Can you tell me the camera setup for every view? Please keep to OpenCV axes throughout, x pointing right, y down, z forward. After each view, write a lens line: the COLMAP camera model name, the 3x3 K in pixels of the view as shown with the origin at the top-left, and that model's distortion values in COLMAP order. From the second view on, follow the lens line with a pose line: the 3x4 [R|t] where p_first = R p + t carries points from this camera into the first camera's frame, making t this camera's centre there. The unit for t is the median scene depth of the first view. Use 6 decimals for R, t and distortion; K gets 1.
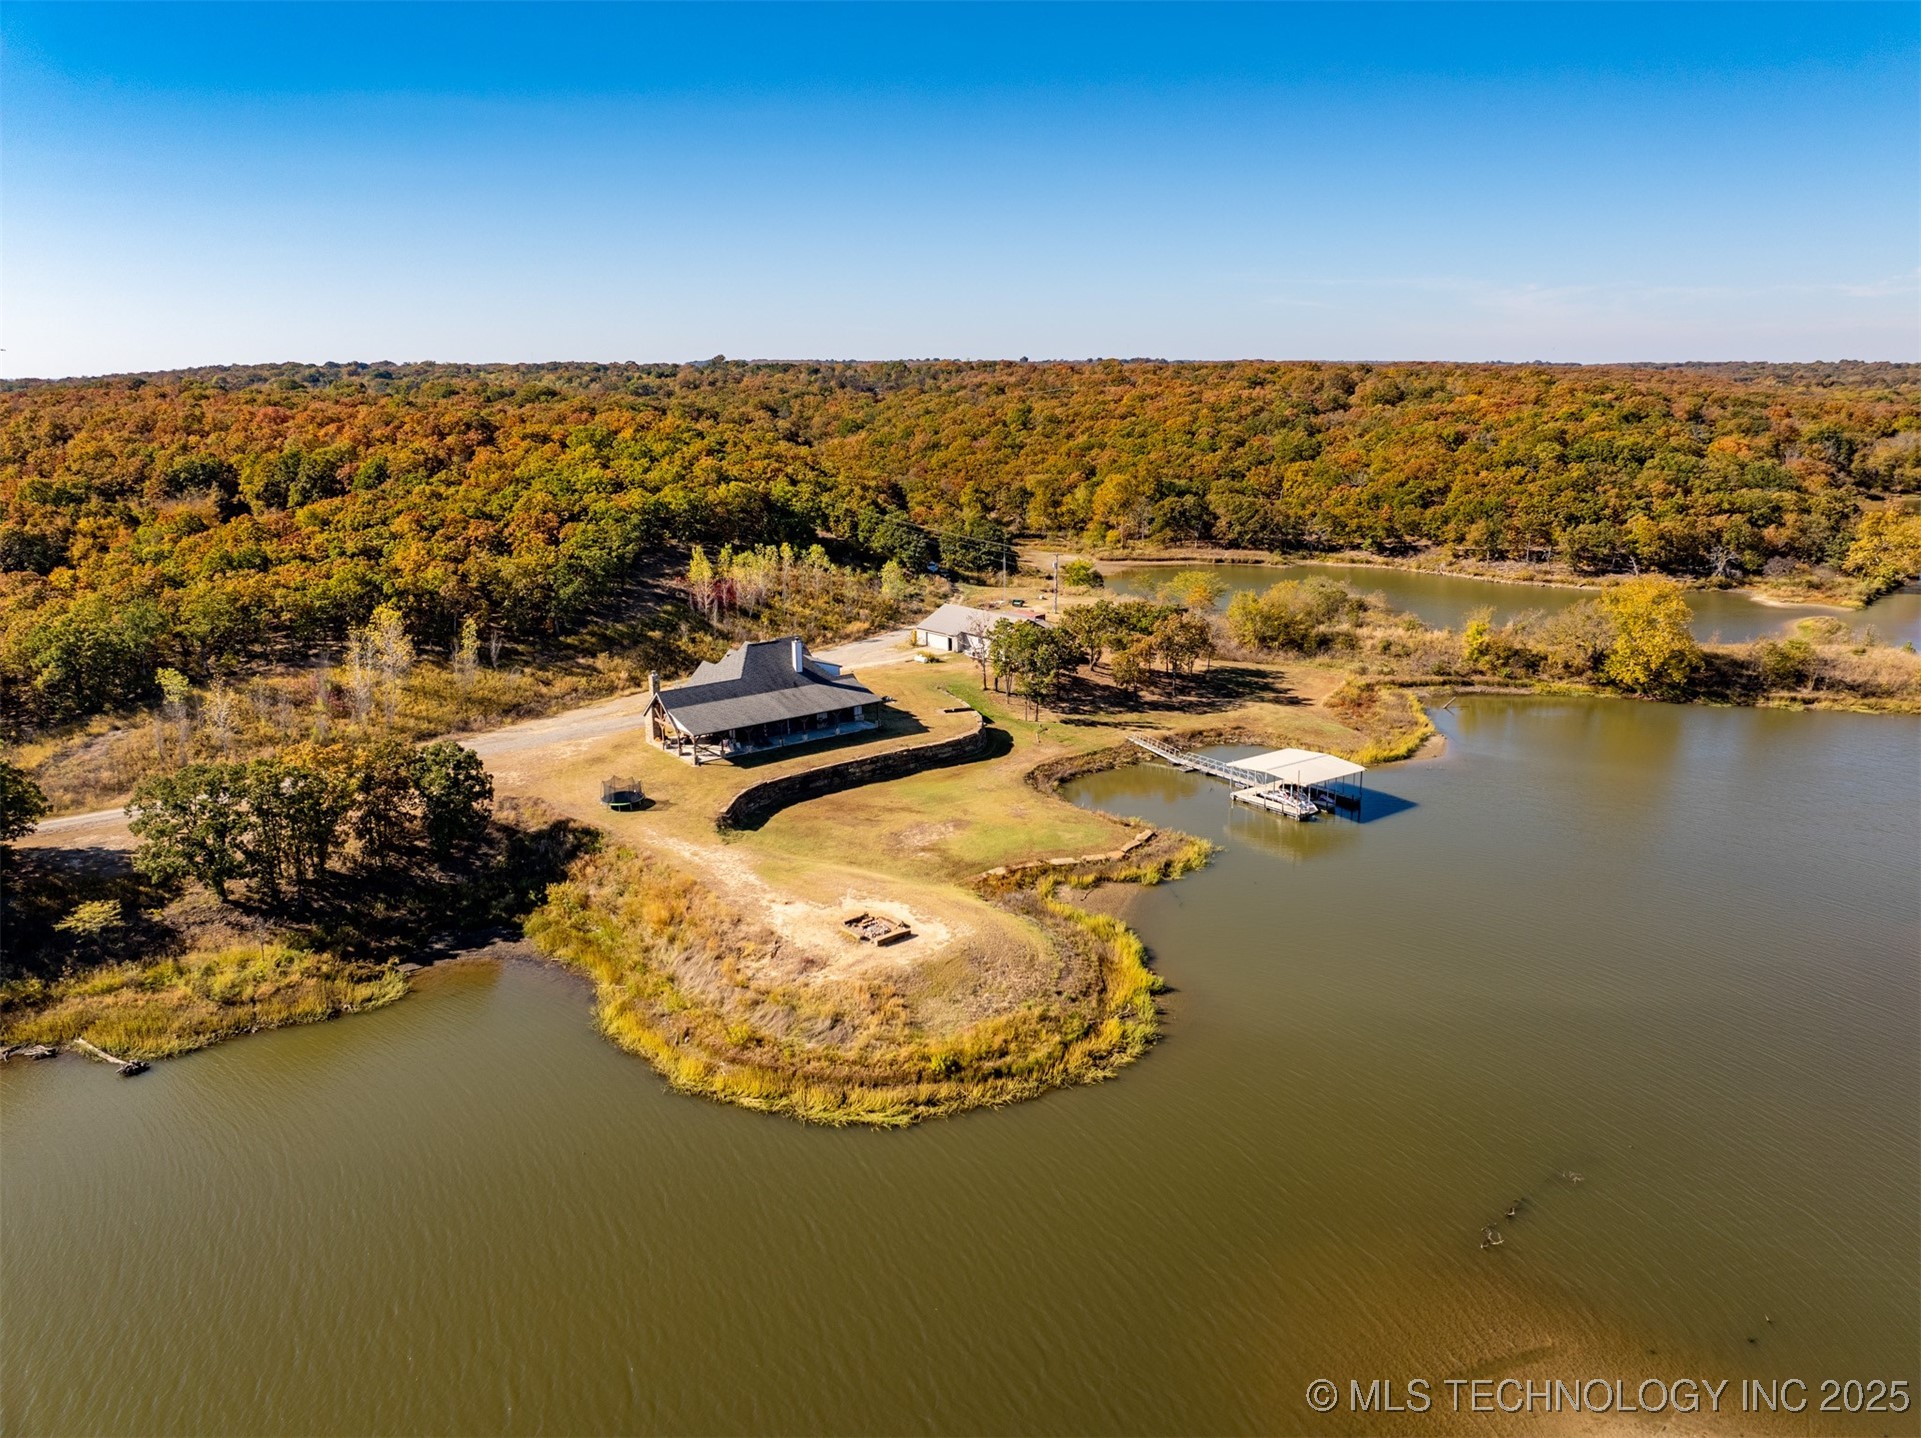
lens RADIAL K [[1354.4, 0, 960.5], [0, 1354.4, 719.0], [0, 0, 1]] dist [-0.031505, -0.004374]
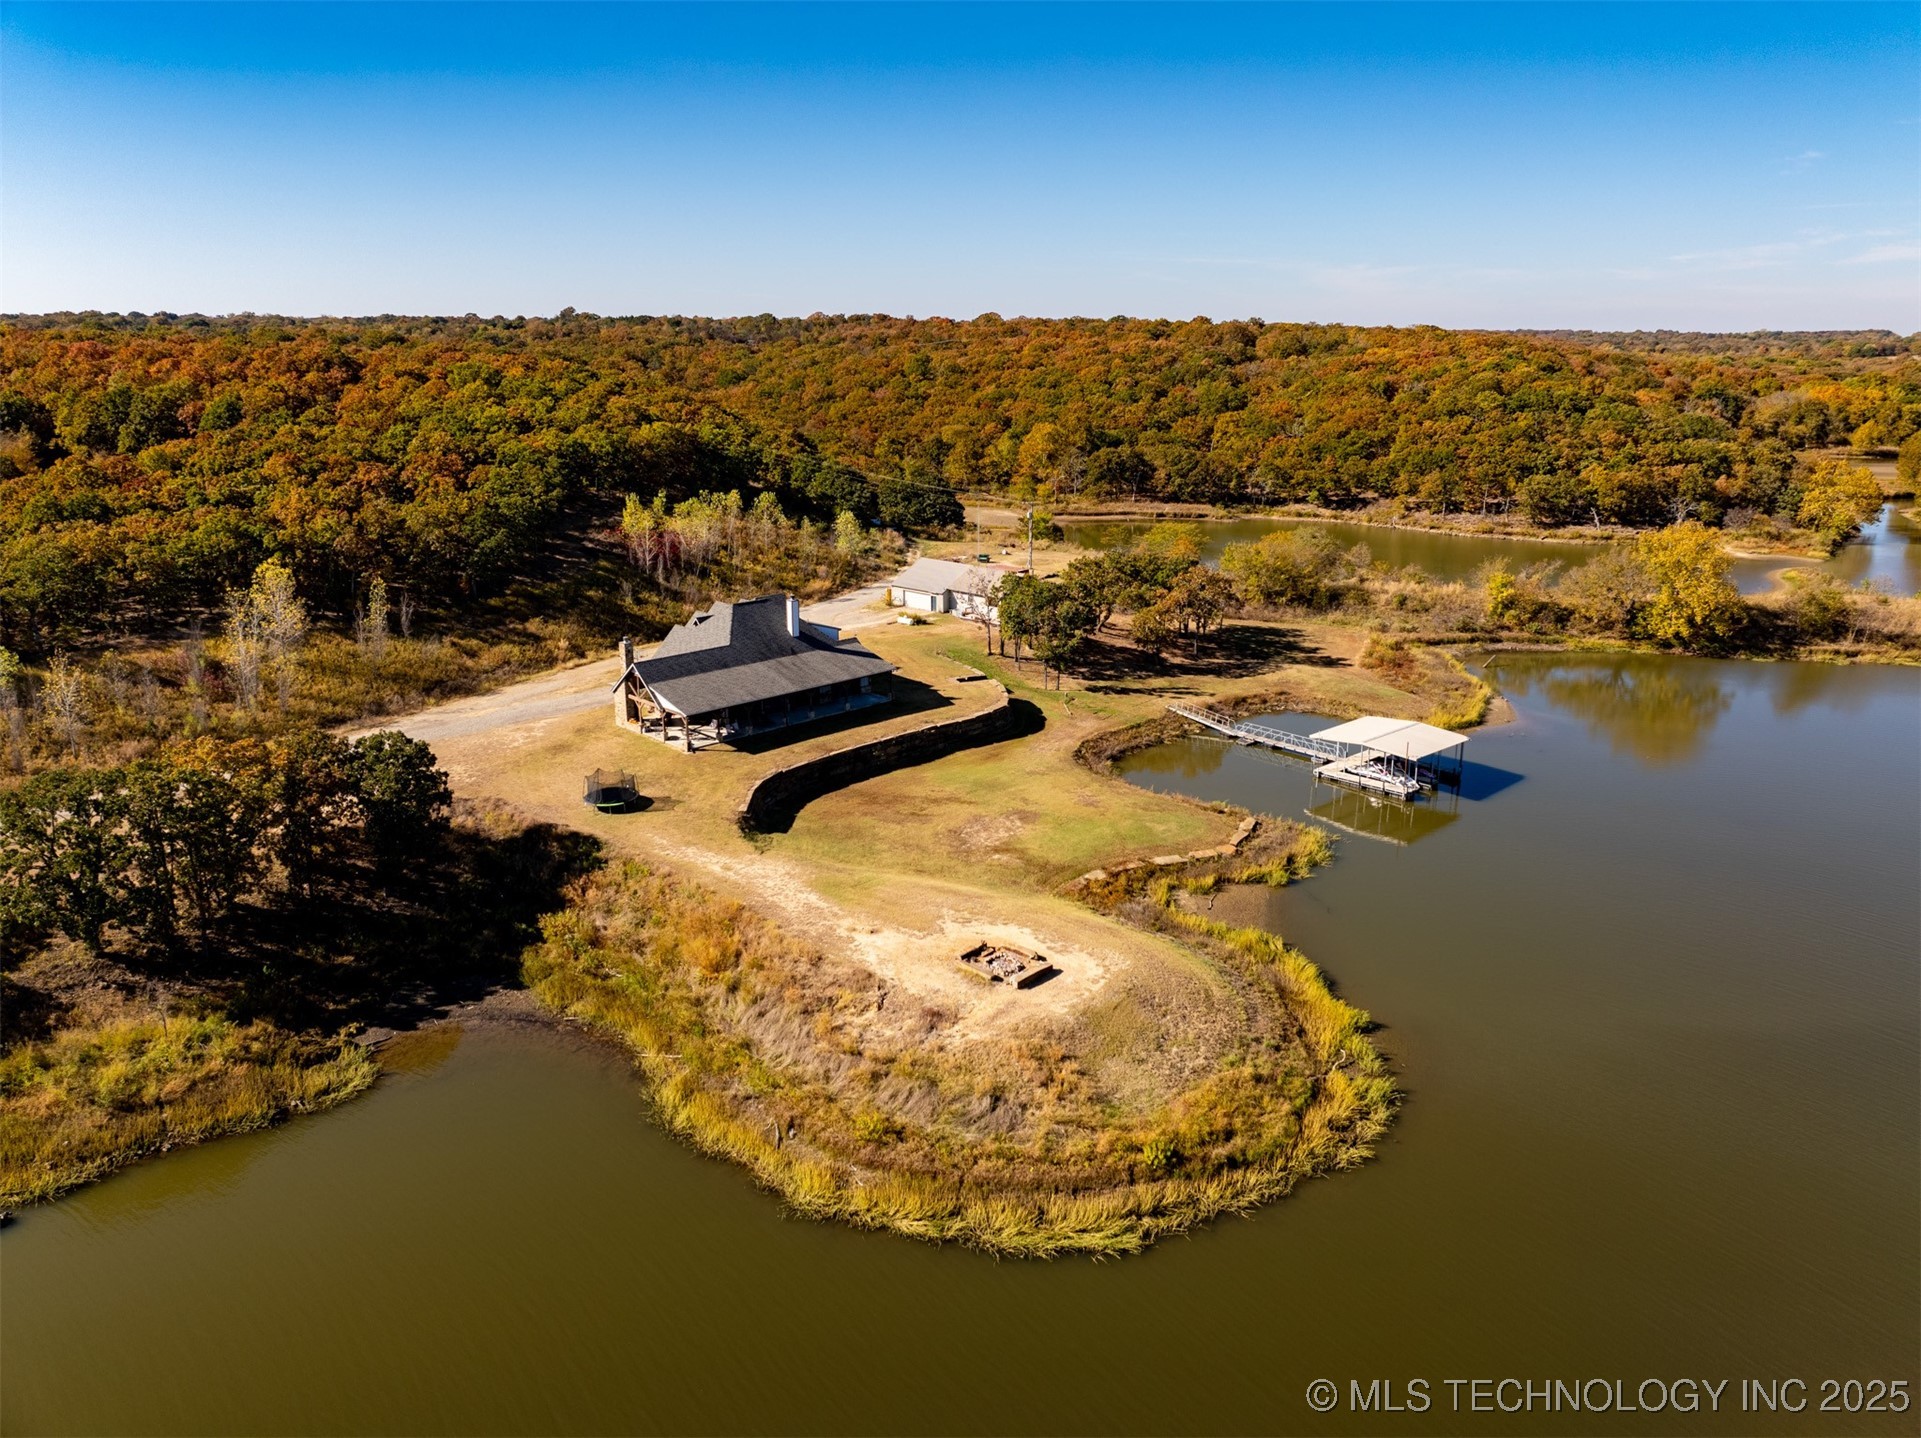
lens RADIAL K [[1355.1, 0, 960.5], [0, 1355.1, 719.0], [0, 0, 1]] dist [-0.046346, 0.023124]
pose [[0.993444, -0.020326, 0.112497, -0.103990], [0.017546, 0.999517, 0.025650, -0.003005], [-0.112964, -0.023508, 0.993321, 0.145271]]
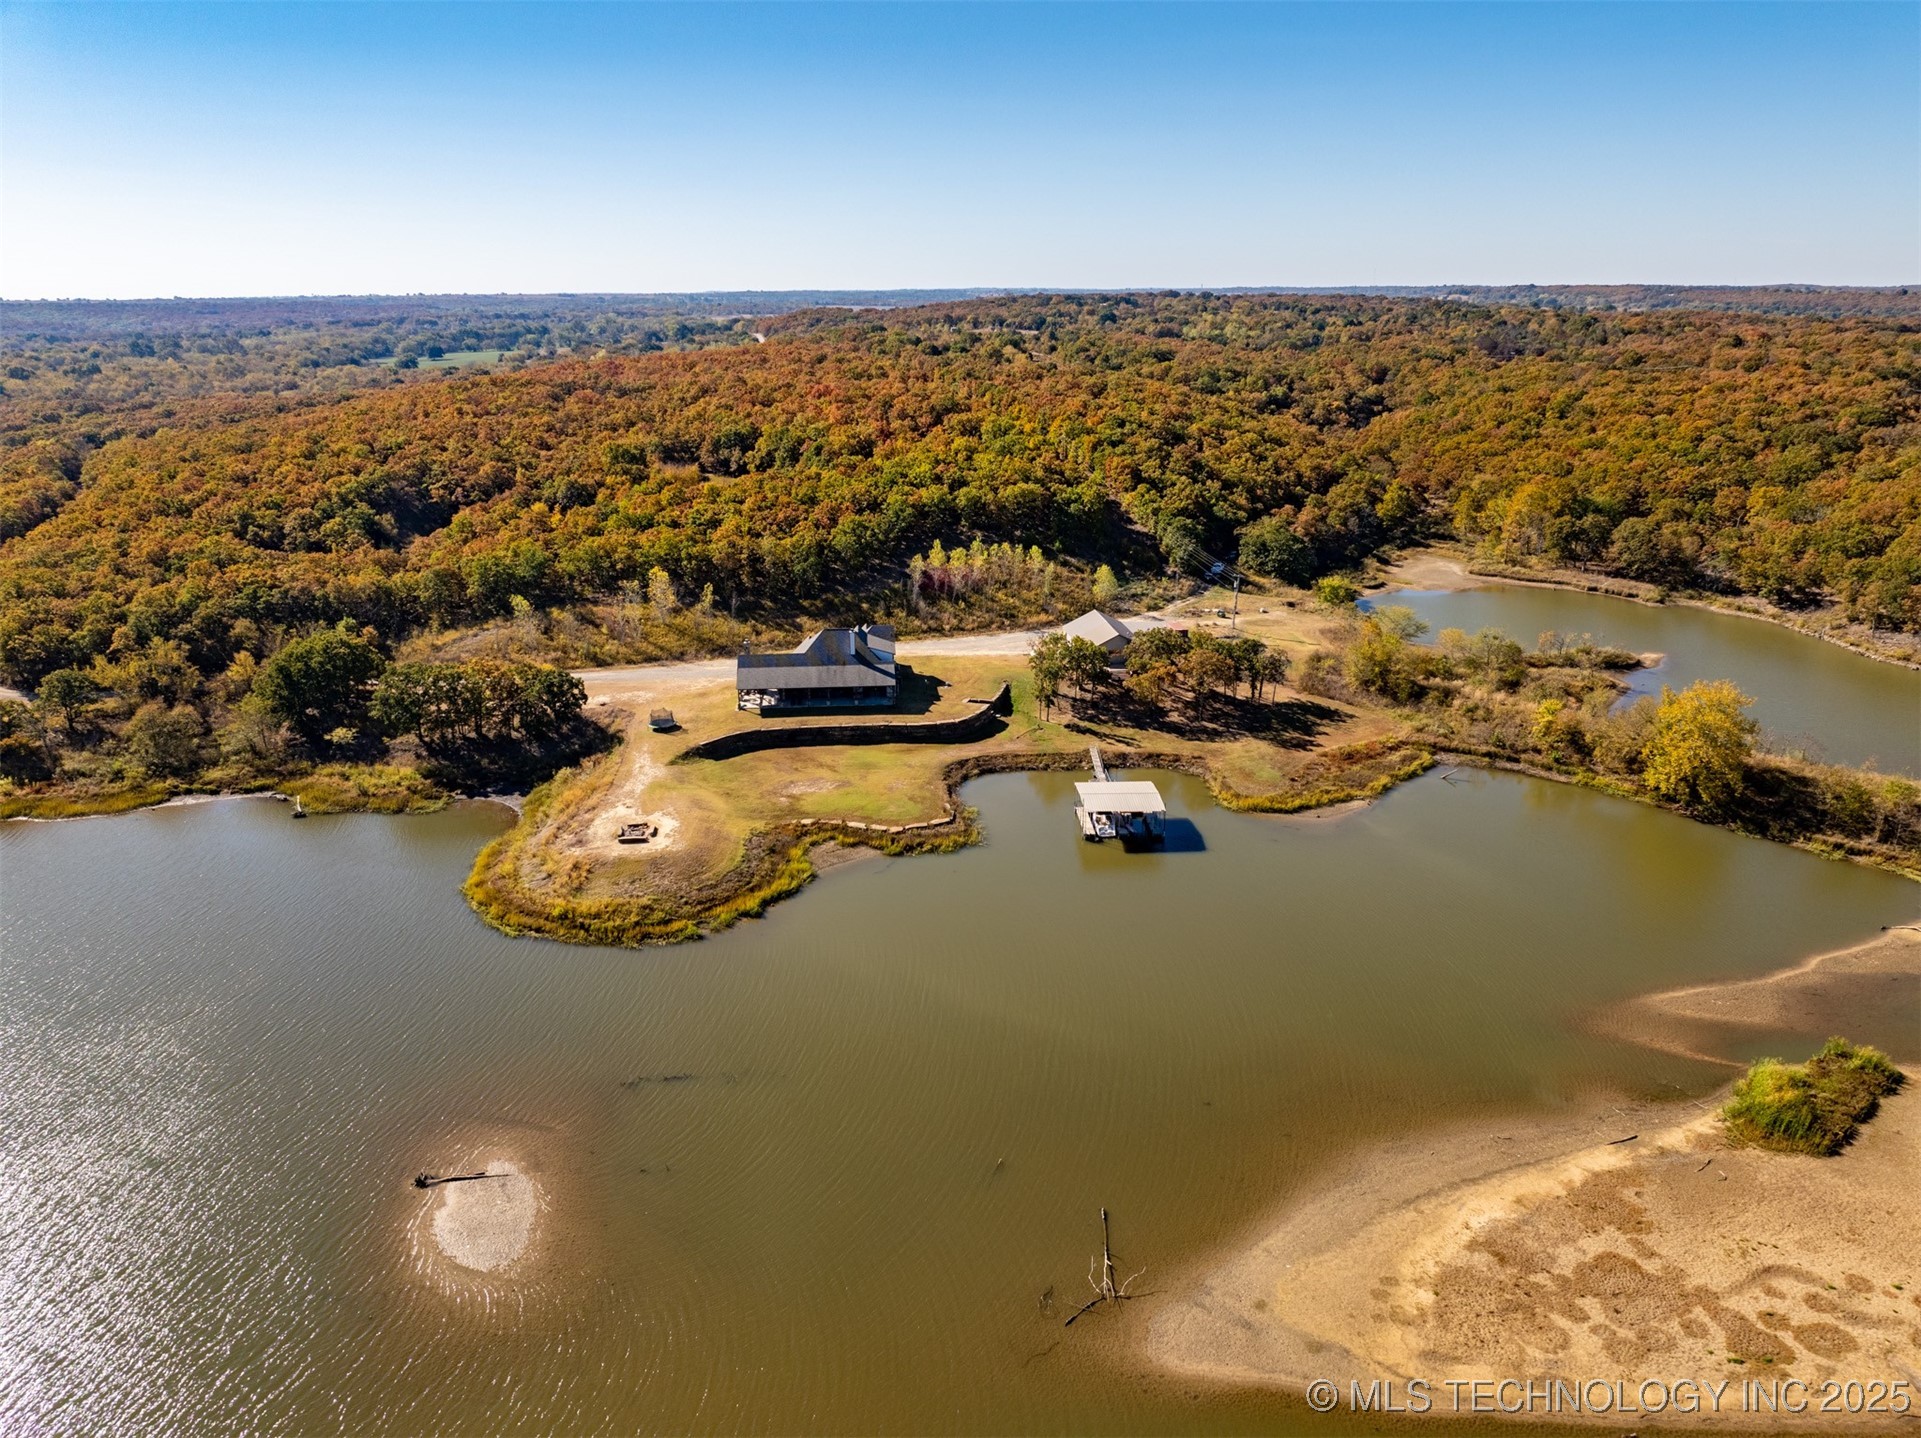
lens RADIAL K [[1354.4, 0, 960.5], [0, 1354.4, 719.0], [0, 0, 1]] dist [-0.031505, -0.004374]
pose [[0.828020, 0.175168, -0.532635, 0.641146], [-0.141731, 0.984486, 0.103438, -0.115385], [0.542490, -0.010158, 0.840001, -0.069066]]
